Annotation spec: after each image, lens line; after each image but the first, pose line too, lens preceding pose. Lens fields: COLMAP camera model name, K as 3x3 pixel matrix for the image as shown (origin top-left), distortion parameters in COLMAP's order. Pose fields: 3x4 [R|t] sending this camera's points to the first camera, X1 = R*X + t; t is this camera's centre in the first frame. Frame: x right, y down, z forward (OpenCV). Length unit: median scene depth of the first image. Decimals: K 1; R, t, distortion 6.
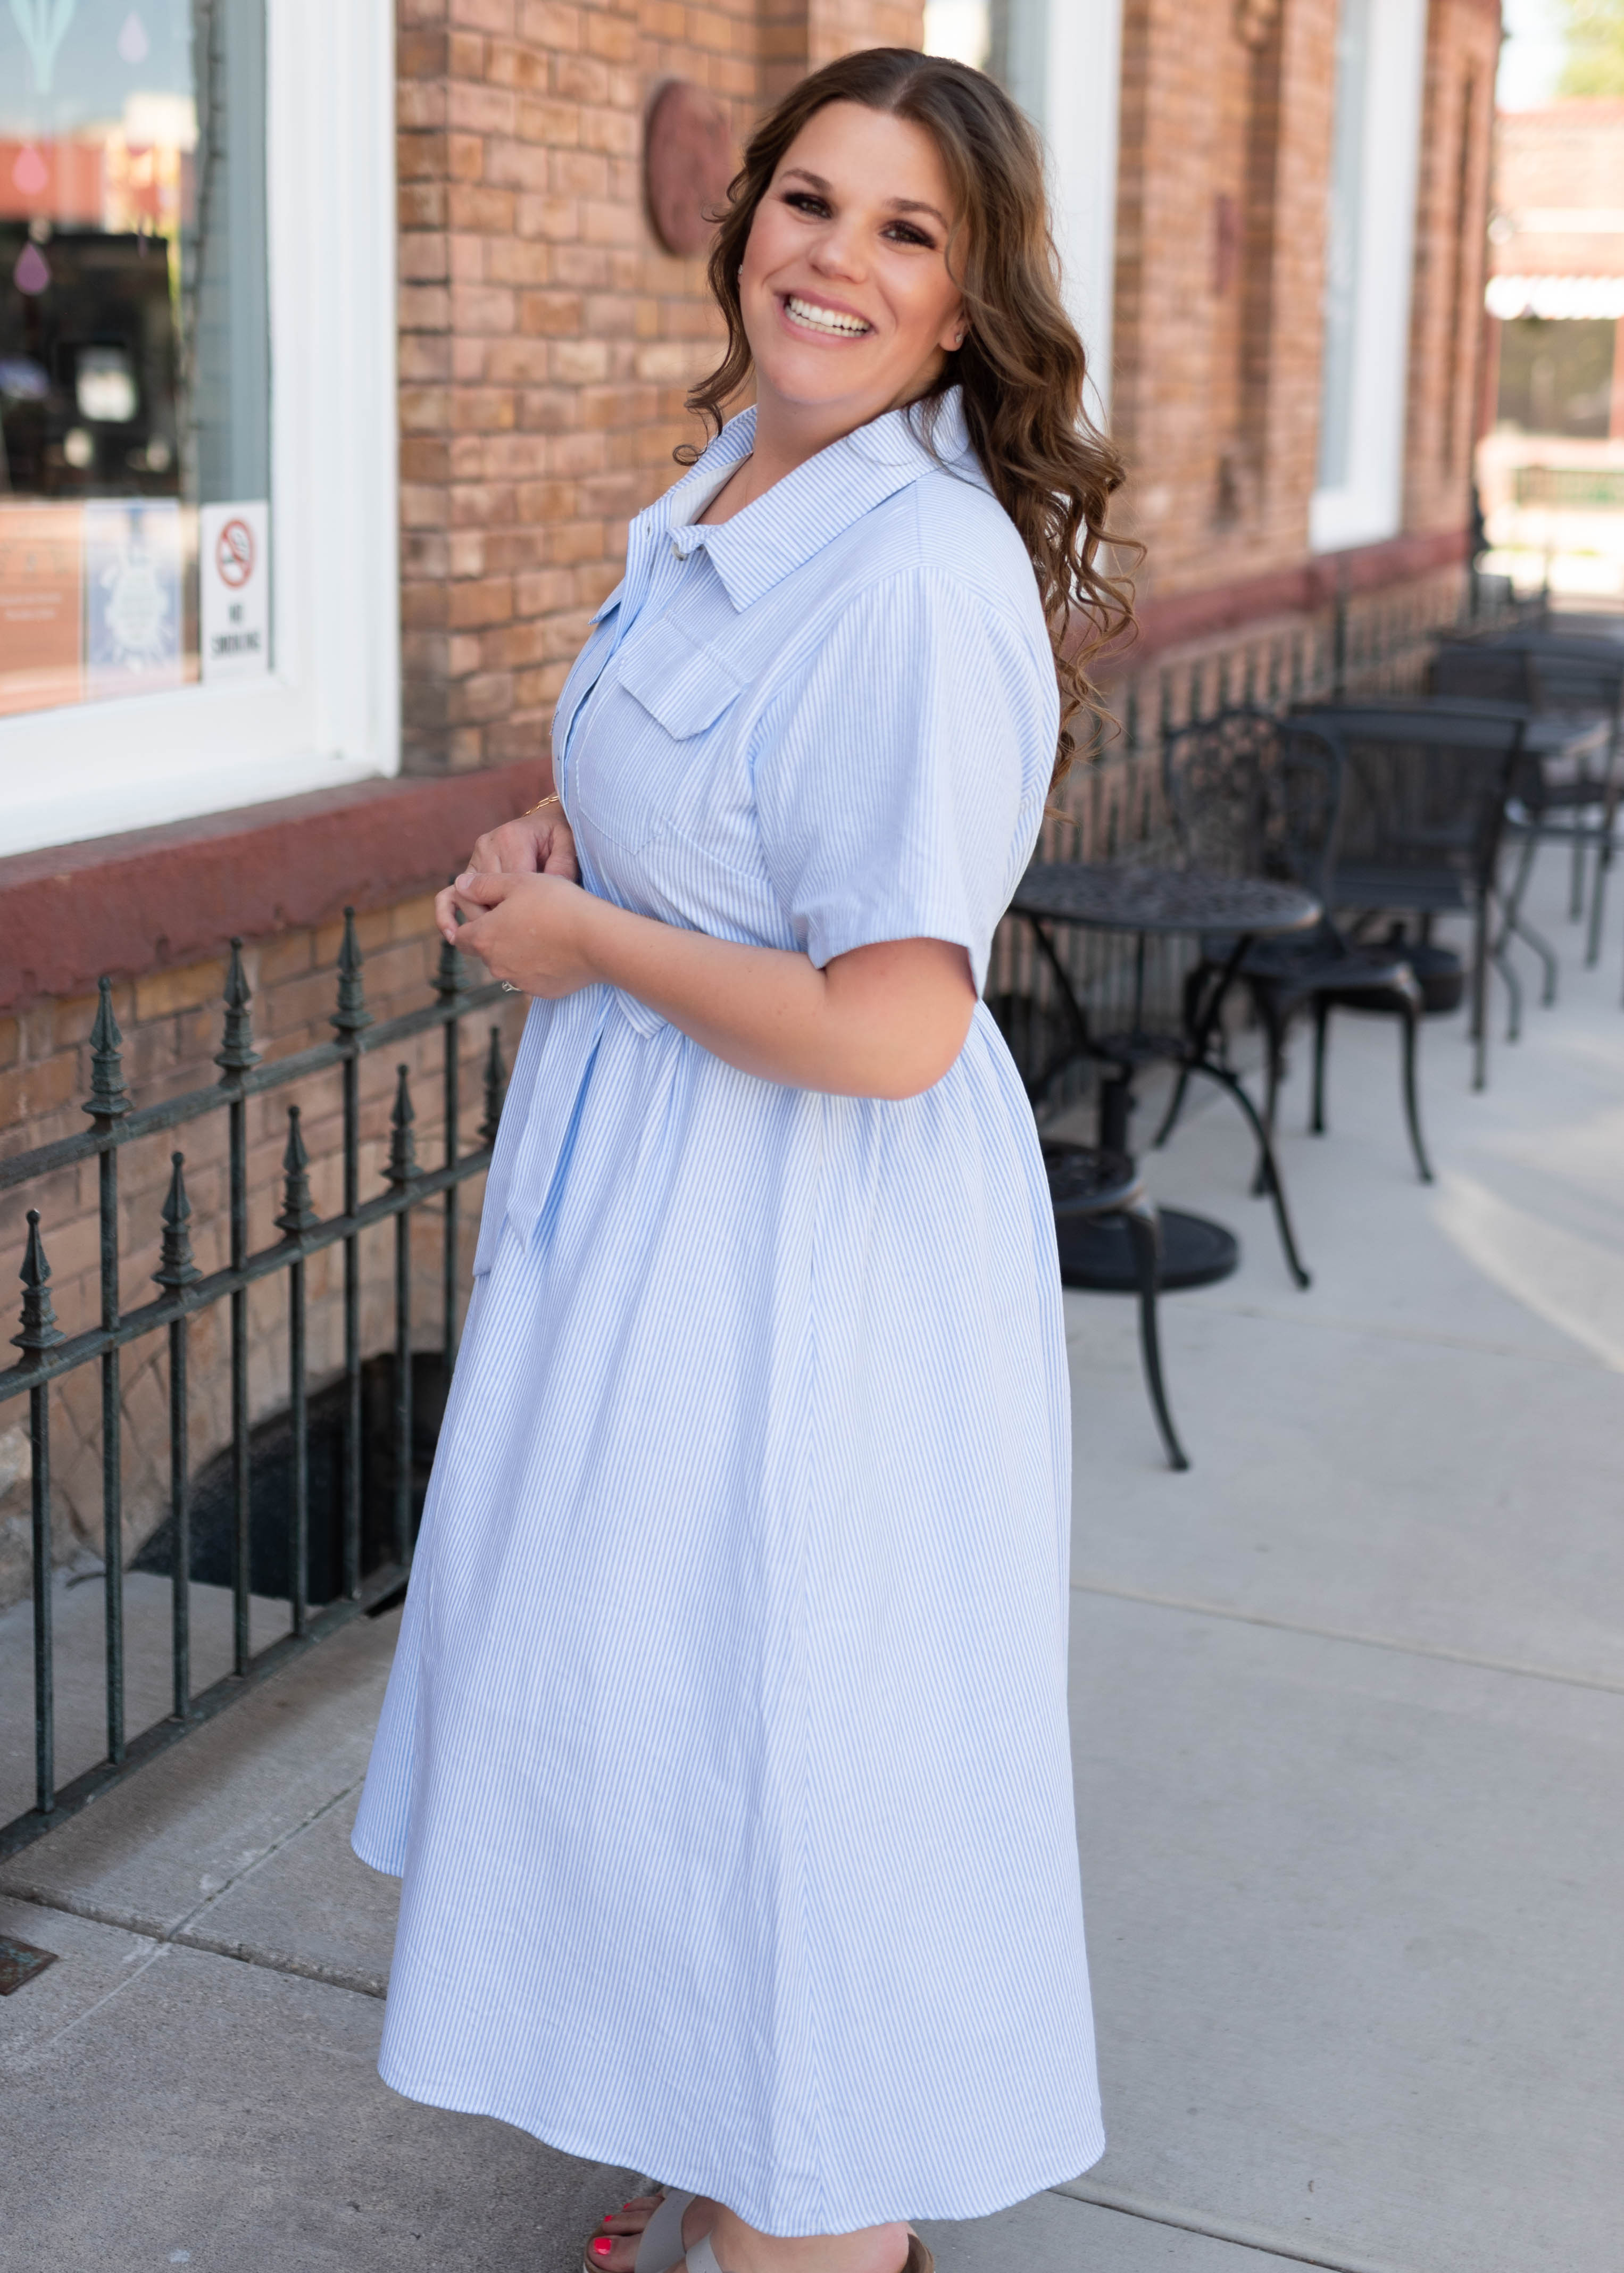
lens RADIAL K [[3165.1, 0, 791.2], [0, 3165.1, 864.6], [0, 0, 1]] dist [-0.004475, 0.010432]
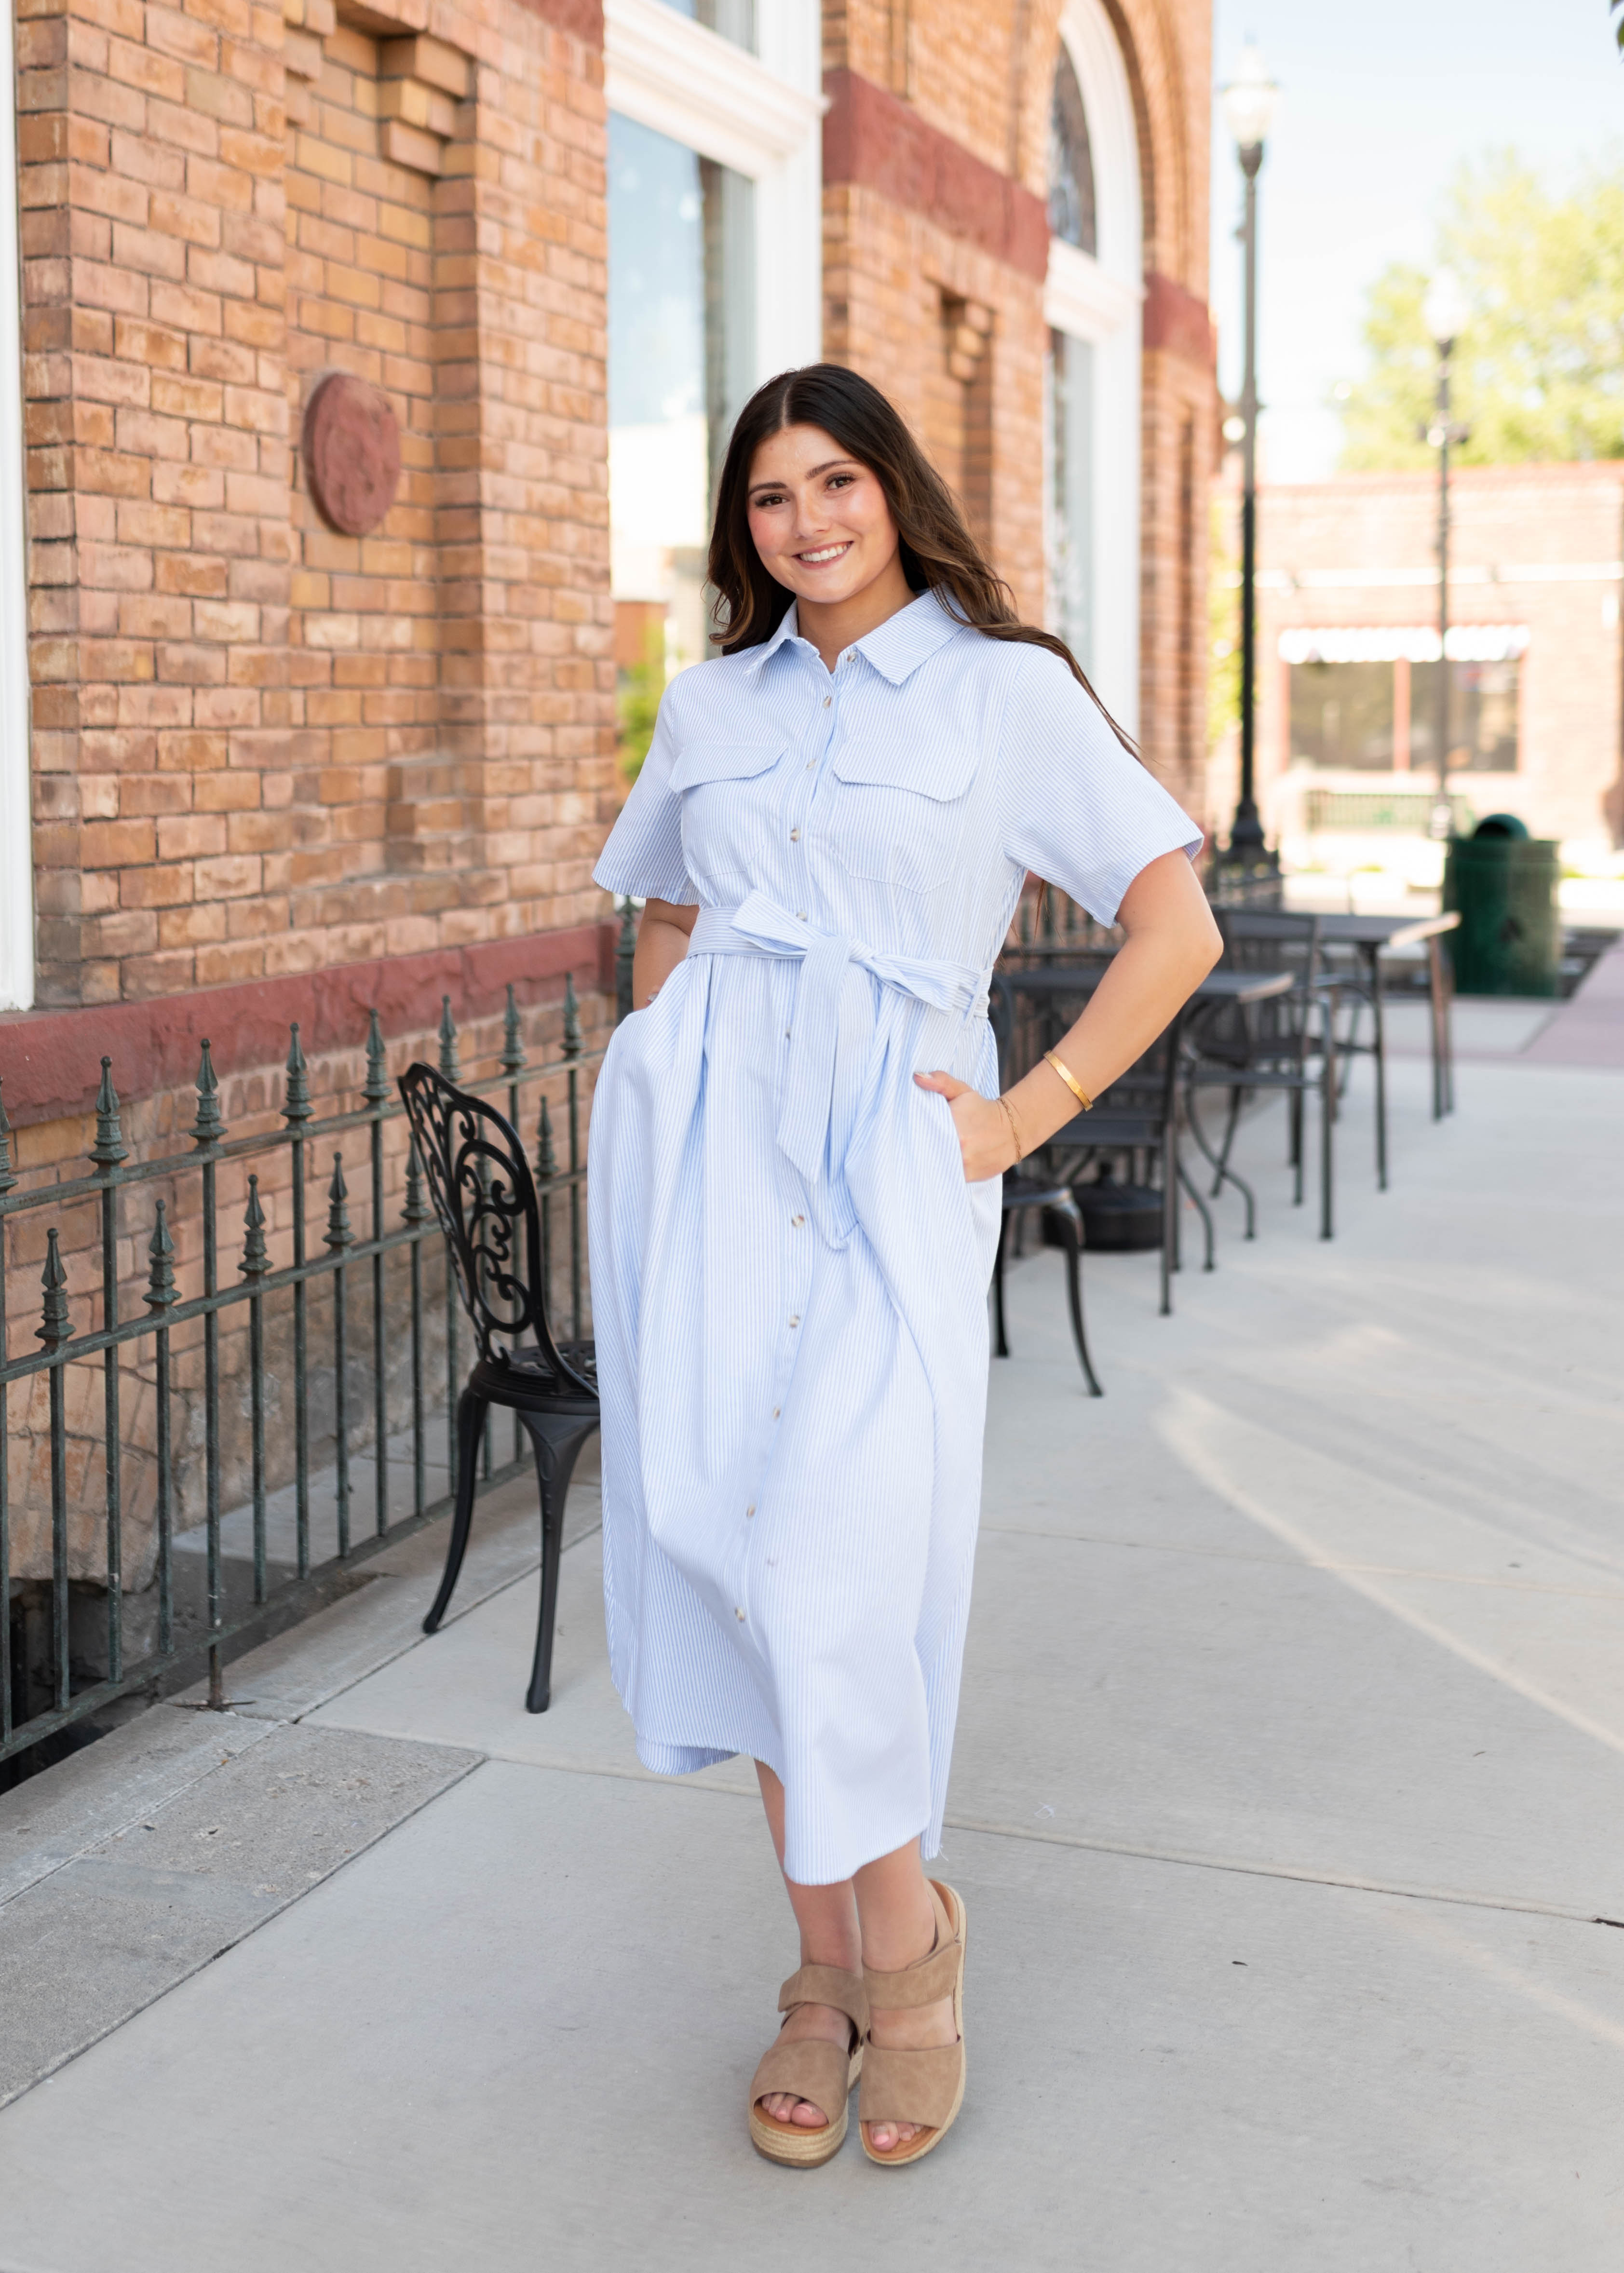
lens RADIAL K [[2845.9, 0, 841.5], [0, 2845.9, 848.6], [0, 0, 1]] dist [0.003049, -0.003438]
pose [[0.998881, -0.024869, 0.040229, 0.105047], [0.029552, 0.992291, -0.120357, 0.039735], [-0.036926, 0.121411, 0.991915, 0.058296]]
